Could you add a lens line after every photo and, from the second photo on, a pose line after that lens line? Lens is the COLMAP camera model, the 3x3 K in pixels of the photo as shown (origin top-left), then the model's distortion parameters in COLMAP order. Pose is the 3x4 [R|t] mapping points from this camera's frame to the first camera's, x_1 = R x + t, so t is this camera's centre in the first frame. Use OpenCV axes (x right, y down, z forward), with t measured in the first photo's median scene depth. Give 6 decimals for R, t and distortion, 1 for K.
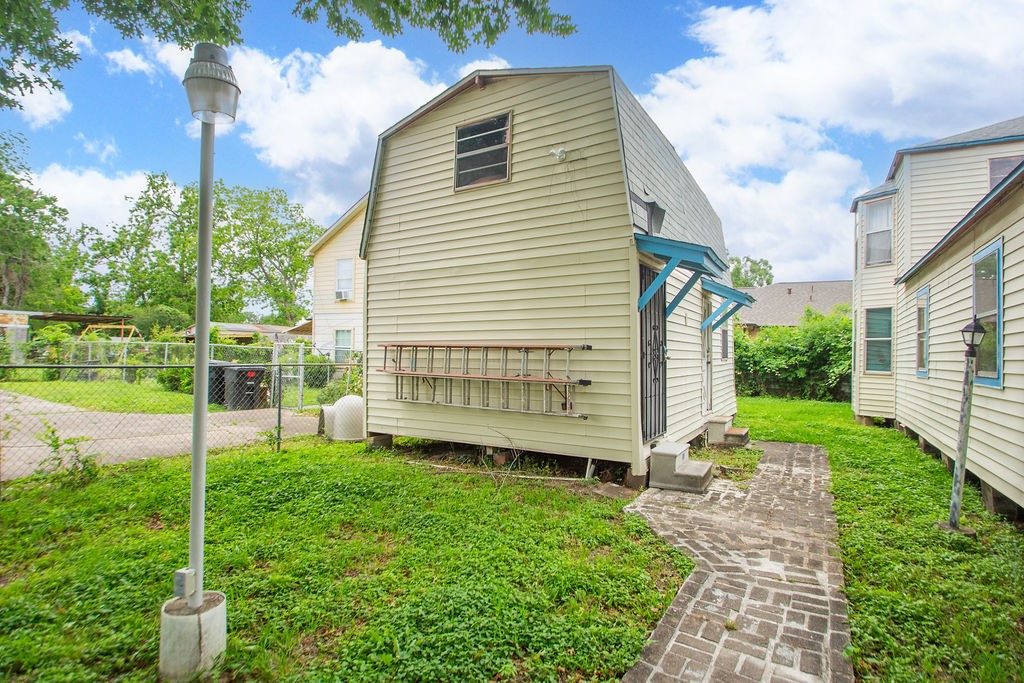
lens RADIAL K [[509.0, 0, 510.0], [0, 509.0, 340.5], [0, 0, 1]] dist [-0.009097, -0.001819]
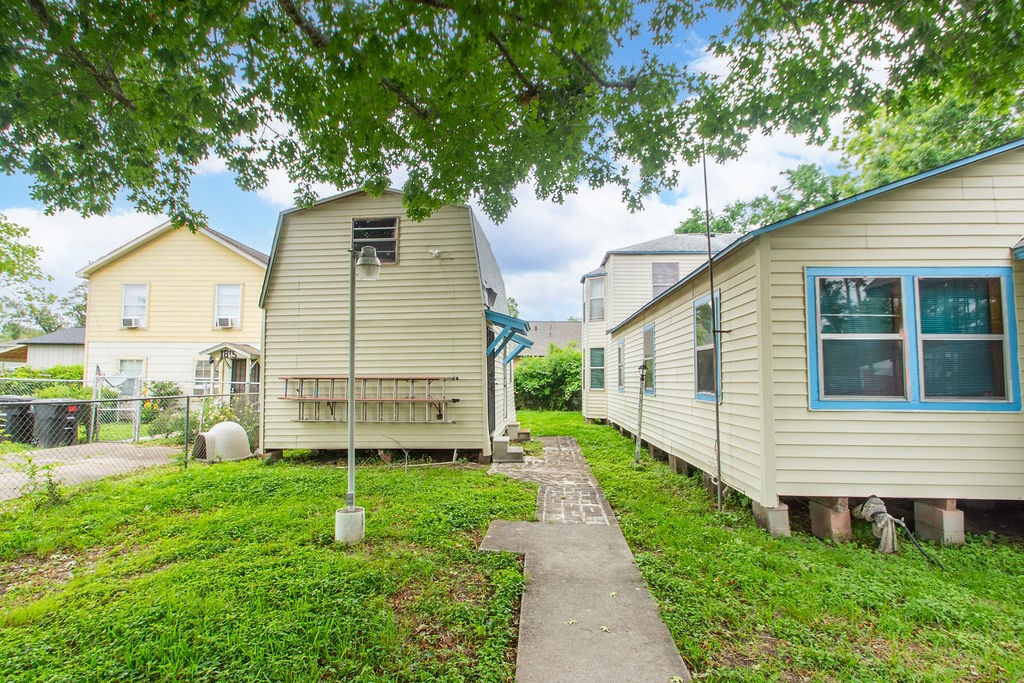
lens RADIAL K [[509.0, 0, 511.6], [0, 509.0, 348.0], [0, 0, 1]] dist [-0.009097, -0.001819]
pose [[0.885984, 0.010380, 0.463600, -0.335391], [0.004325, 0.999521, -0.030646, -0.024457], [-0.463696, 0.029157, 0.885515, -0.382037]]
